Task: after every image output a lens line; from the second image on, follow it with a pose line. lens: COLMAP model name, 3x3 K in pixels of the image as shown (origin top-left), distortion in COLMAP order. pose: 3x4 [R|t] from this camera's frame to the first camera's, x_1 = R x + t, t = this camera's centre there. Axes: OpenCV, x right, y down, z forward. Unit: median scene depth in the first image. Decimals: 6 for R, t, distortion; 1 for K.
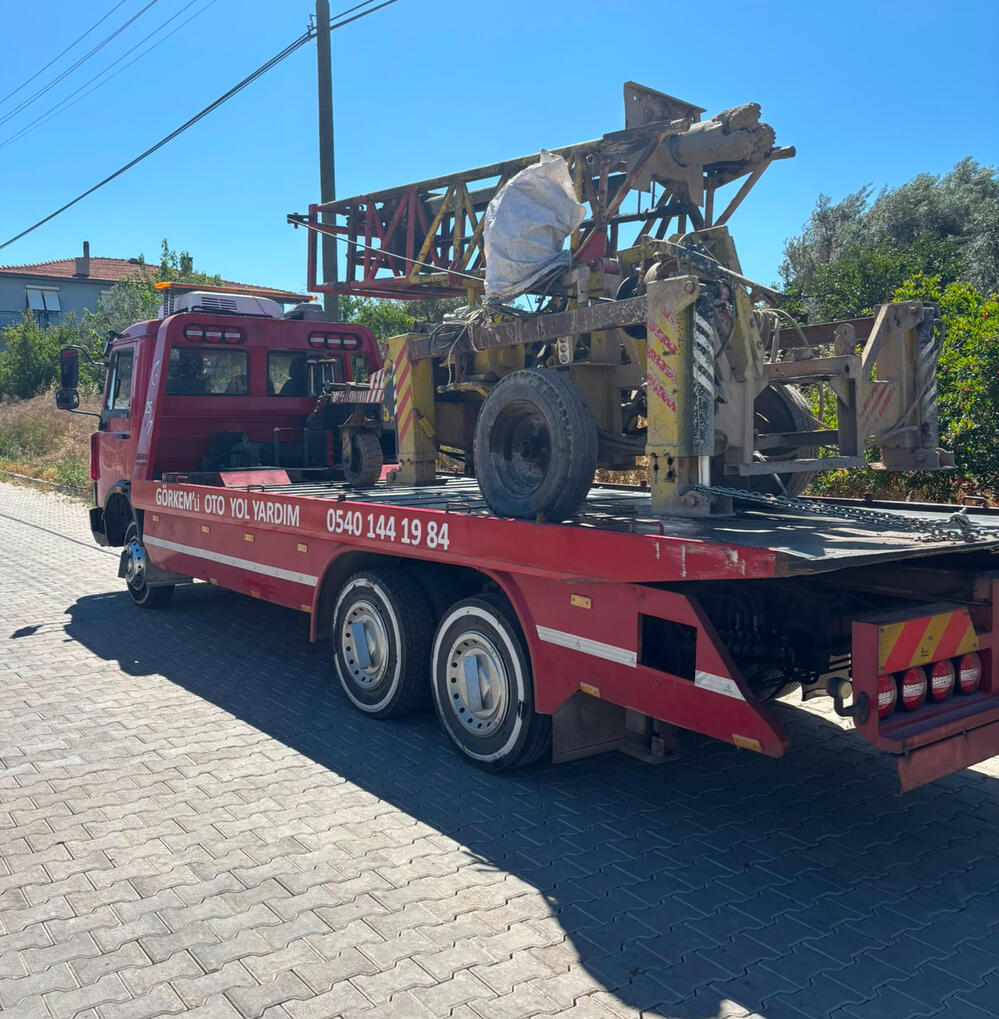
lens RADIAL K [[1033.0, 0, 499.5], [0, 1033.0, 509.5], [0, 0, 1]] dist [-0.000629, -0.000775]
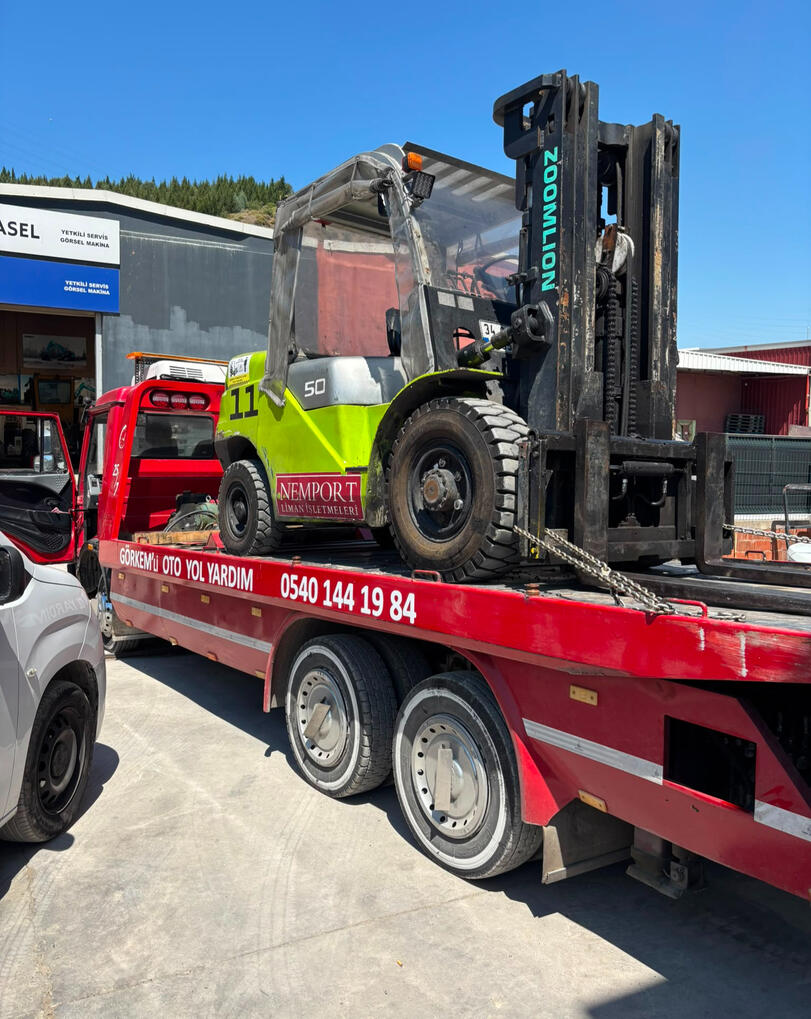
lens RADIAL K [[830.6, 0, 405.5], [0, 830.6, 509.5], [0, 0, 1]] dist [0.009412, 0.005901]
pose [[0.999434, -0.003321, -0.033472, -0.031307], [0.001313, 0.998207, -0.059834, -0.014221], [0.033610, 0.059757, 0.997647, 0.271739]]
